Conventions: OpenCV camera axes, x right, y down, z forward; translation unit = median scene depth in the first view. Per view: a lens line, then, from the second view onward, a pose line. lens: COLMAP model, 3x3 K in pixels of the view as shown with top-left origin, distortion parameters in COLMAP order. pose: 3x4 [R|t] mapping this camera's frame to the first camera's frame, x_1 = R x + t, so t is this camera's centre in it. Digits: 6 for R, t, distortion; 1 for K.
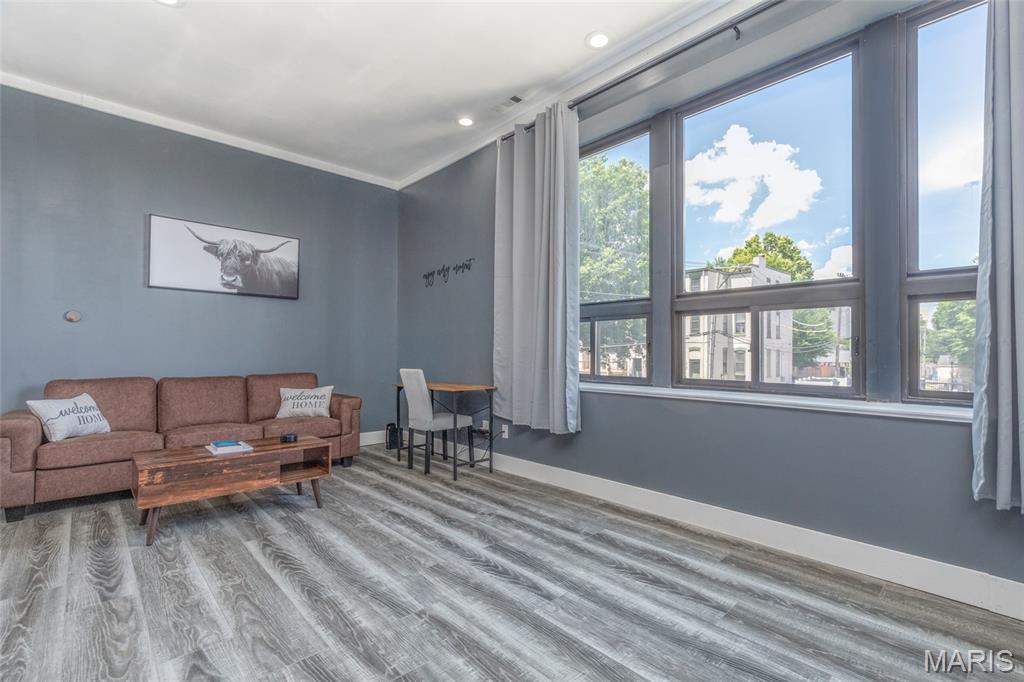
lens RADIAL K [[477.4, 0, 511.7], [0, 477.4, 346.9], [0, 0, 1]] dist [0.003530, 0.000526]
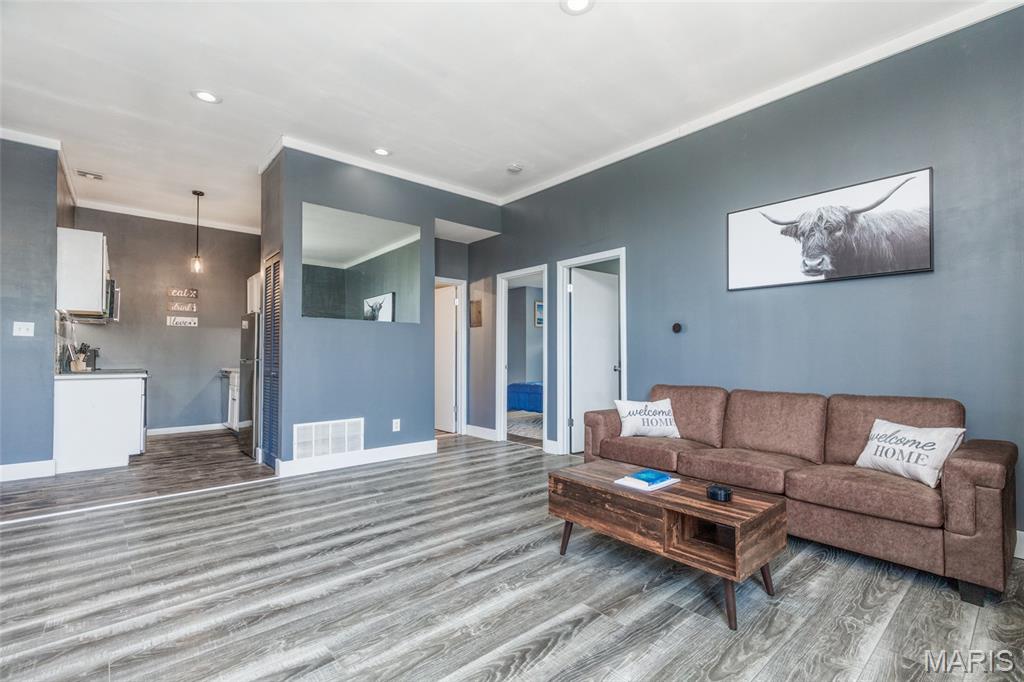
lens RADIAL K [[455.1, 0, 510.5], [0, 455.1, 345.0], [0, 0, 1]] dist [0.002616, 0.000347]
pose [[-0.011826, -0.029786, -0.999486, 0.146169], [0.009093, 0.999512, -0.029894, 0.003641], [0.999889, -0.009442, -0.011550, 0.637817]]
